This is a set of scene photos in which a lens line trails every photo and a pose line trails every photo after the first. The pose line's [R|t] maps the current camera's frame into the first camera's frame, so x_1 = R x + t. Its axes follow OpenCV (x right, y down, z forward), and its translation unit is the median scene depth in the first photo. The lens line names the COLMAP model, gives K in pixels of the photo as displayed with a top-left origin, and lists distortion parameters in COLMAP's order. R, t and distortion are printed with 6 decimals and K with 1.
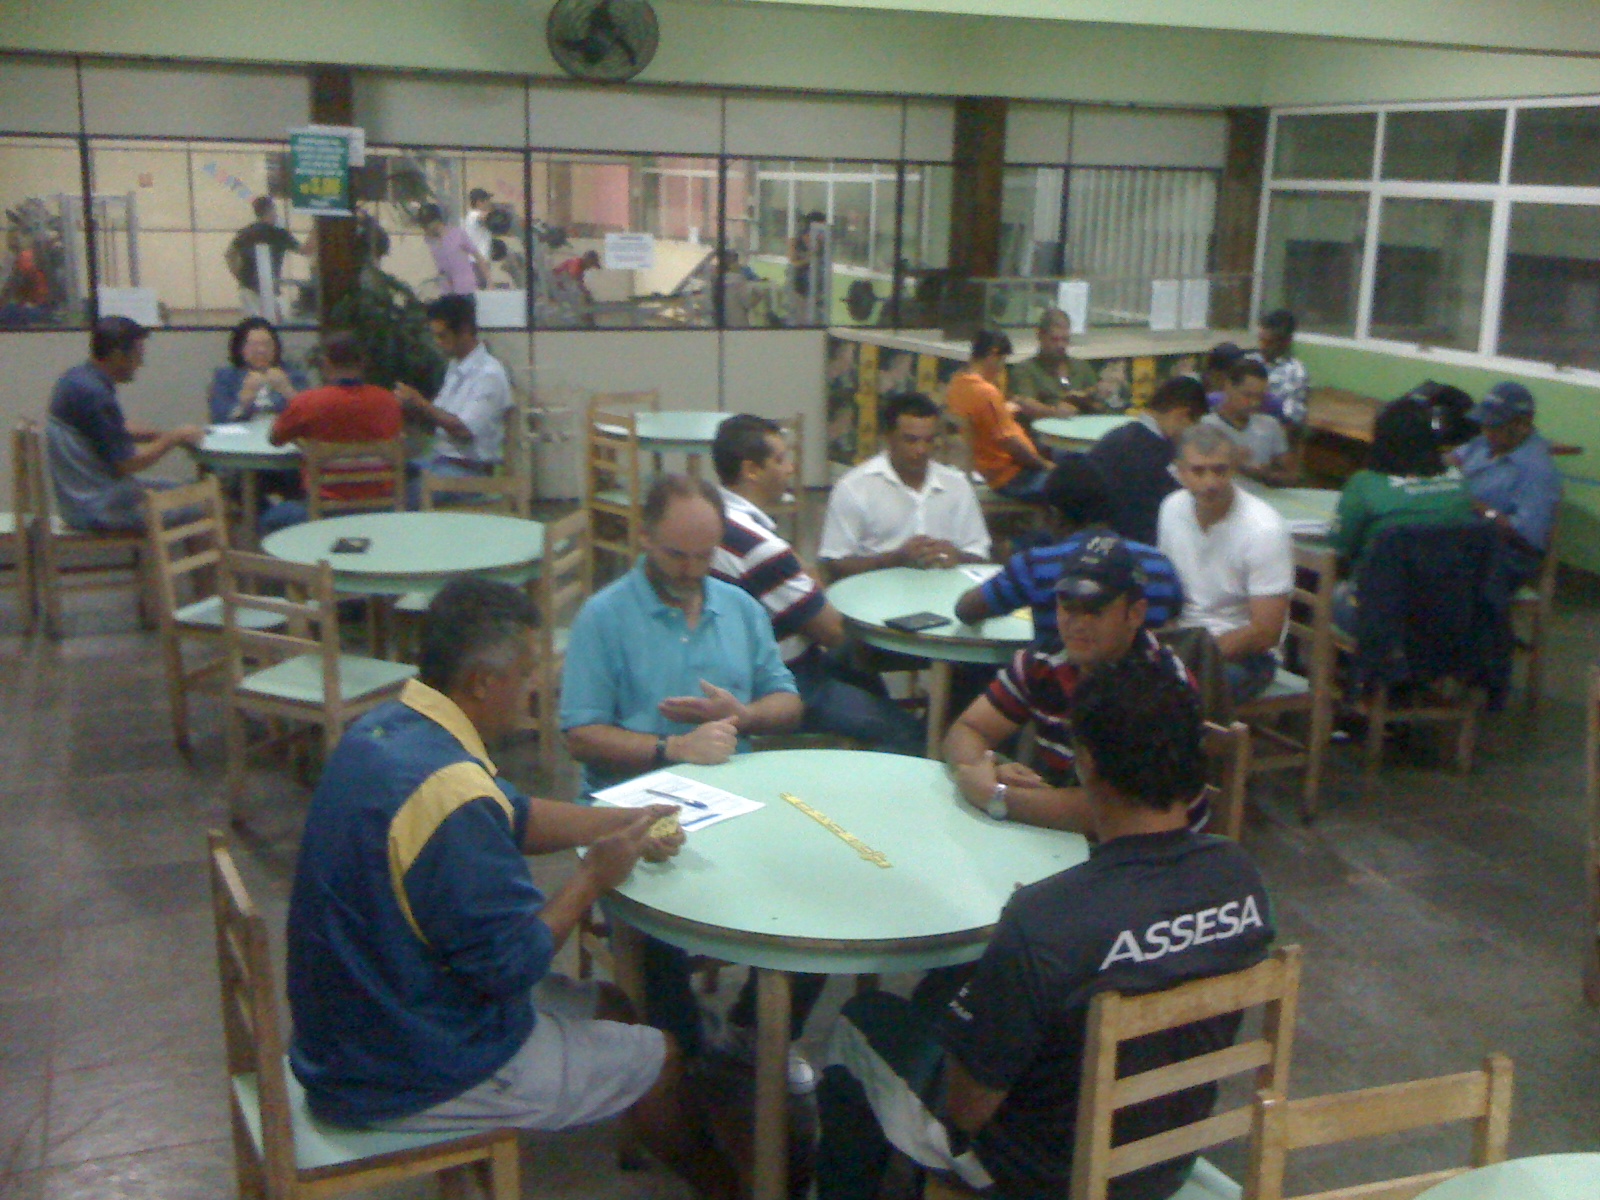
lens RADIAL K [[1680.9, 0, 801.8], [0, 1680.9, 585.6], [0, 0, 1]] dist [0.022111, 0.000000]
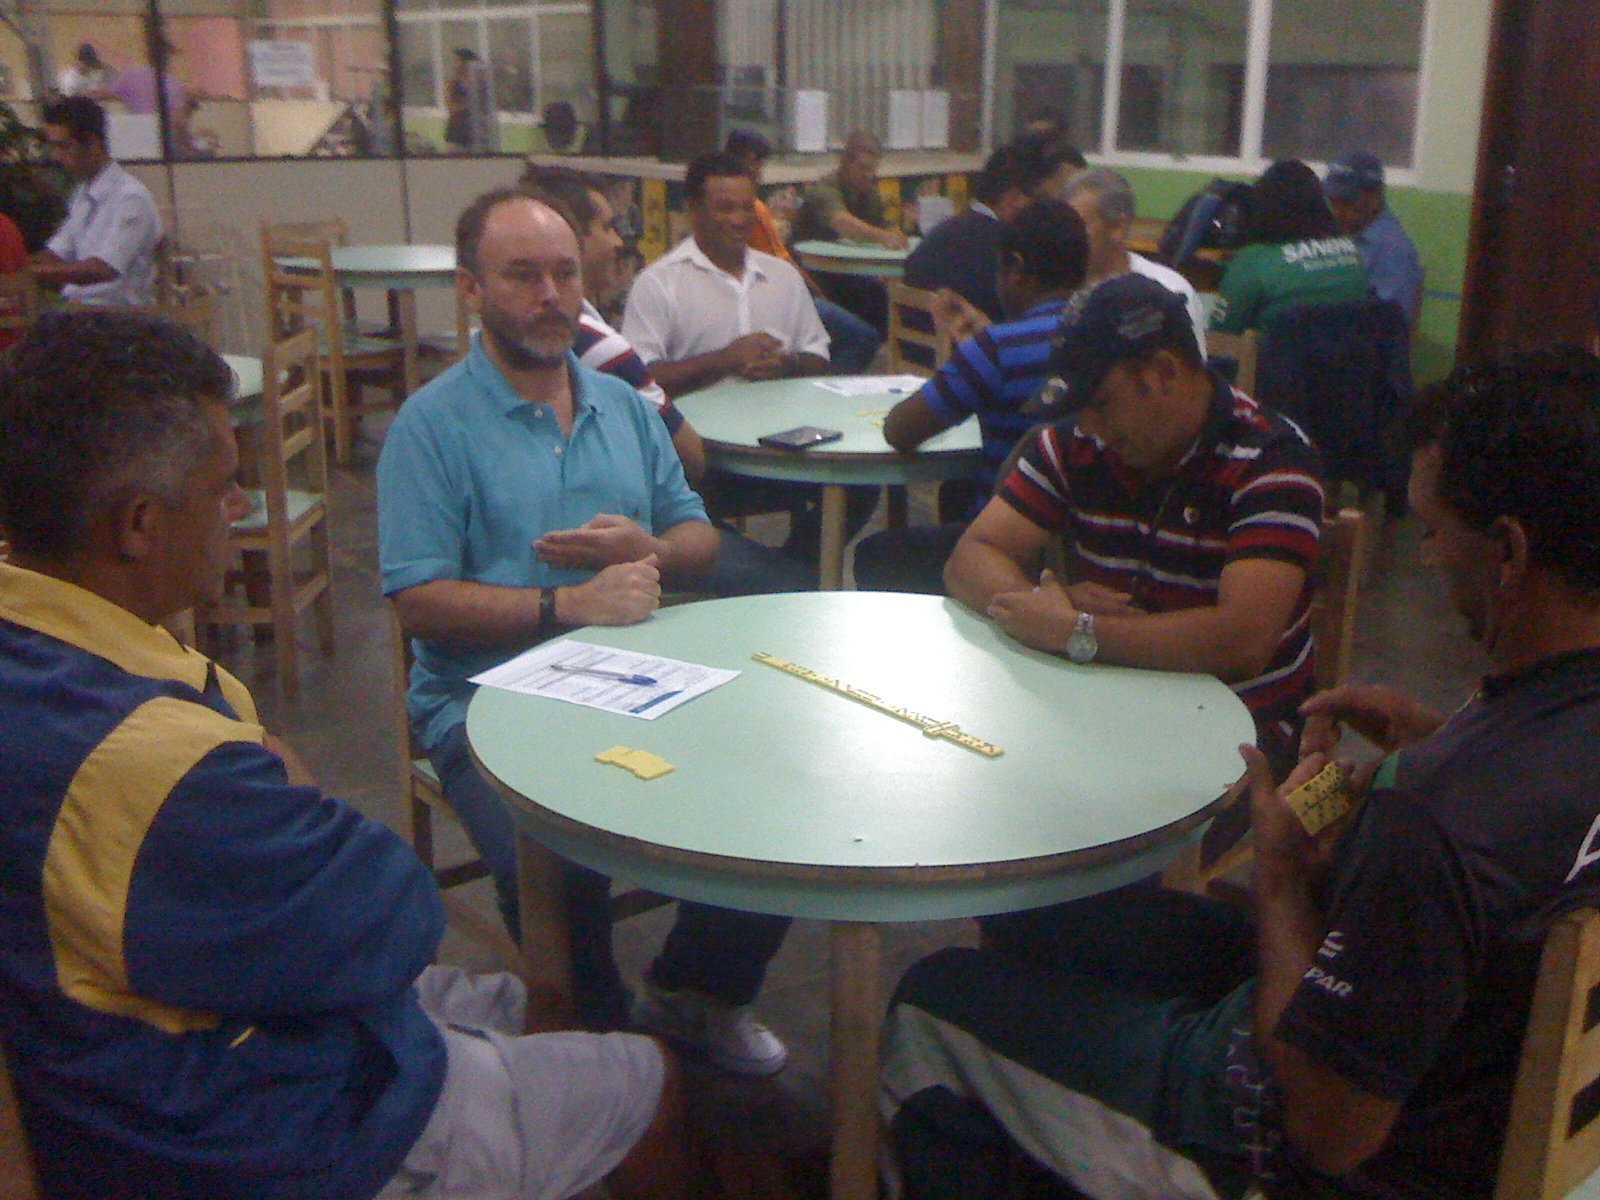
lens RADIAL K [[1680.9, 0, 800.6], [0, 1680.9, 586.5], [0, 0, 1]] dist [0.022111, 0.000000]
pose [[0.975603, -0.076457, 0.205800, -0.072928], [0.063614, 0.995633, 0.068324, 0.028990], [-0.210125, -0.053566, 0.976206, 0.191969]]
